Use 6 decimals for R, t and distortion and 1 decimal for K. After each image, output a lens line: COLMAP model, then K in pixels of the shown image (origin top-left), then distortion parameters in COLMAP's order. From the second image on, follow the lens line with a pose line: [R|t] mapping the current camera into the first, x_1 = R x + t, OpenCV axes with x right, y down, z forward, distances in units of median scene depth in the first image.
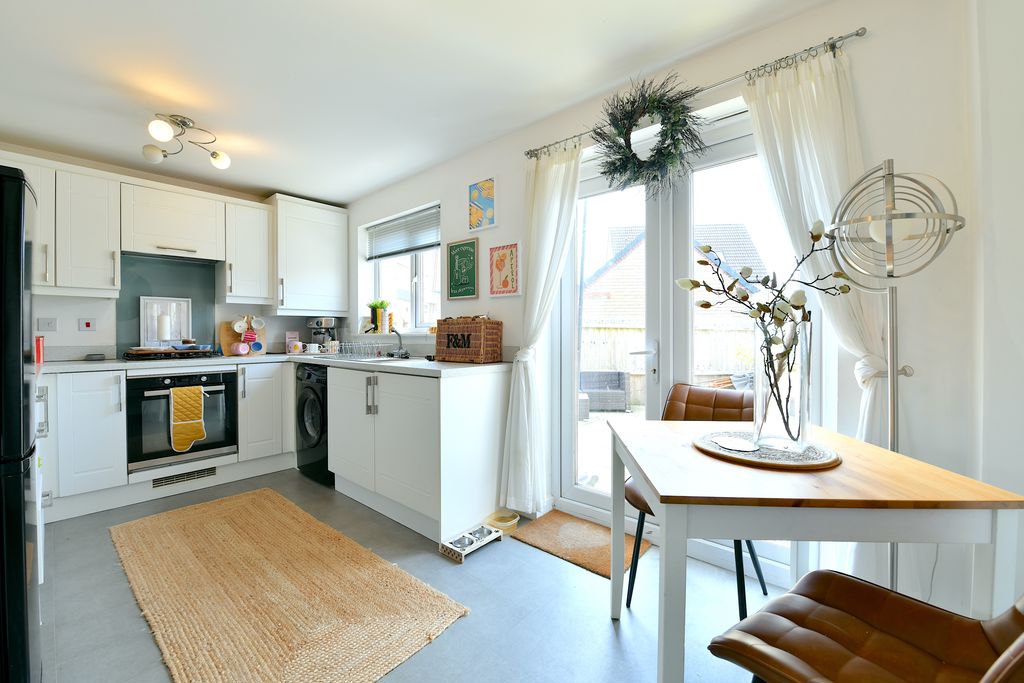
lens RADIAL K [[408.2, 0, 514.9], [0, 408.2, 336.8], [0, 0, 1]] dist [-0.015804, -0.000847]
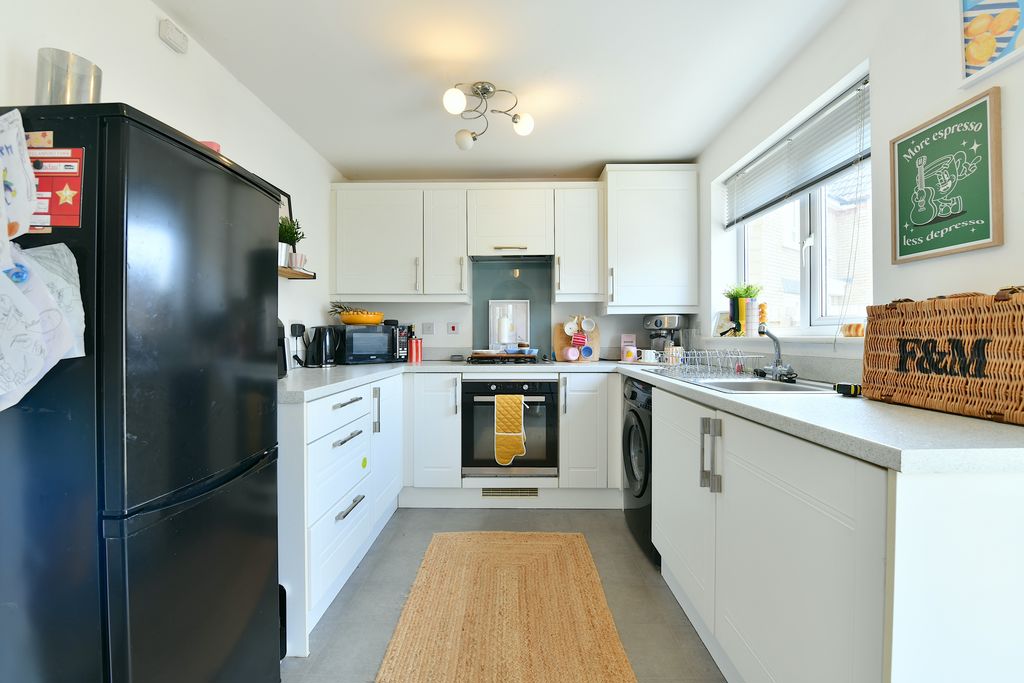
lens RADIAL K [[408.2, 0, 514.9], [0, 408.2, 336.8], [0, 0, 1]] dist [-0.015804, -0.000847]
pose [[0.645219, 0.001899, -0.763995, -0.093212], [-0.006879, 0.999971, -0.003324, -0.003980], [0.763967, 0.007401, 0.645213, 0.382929]]
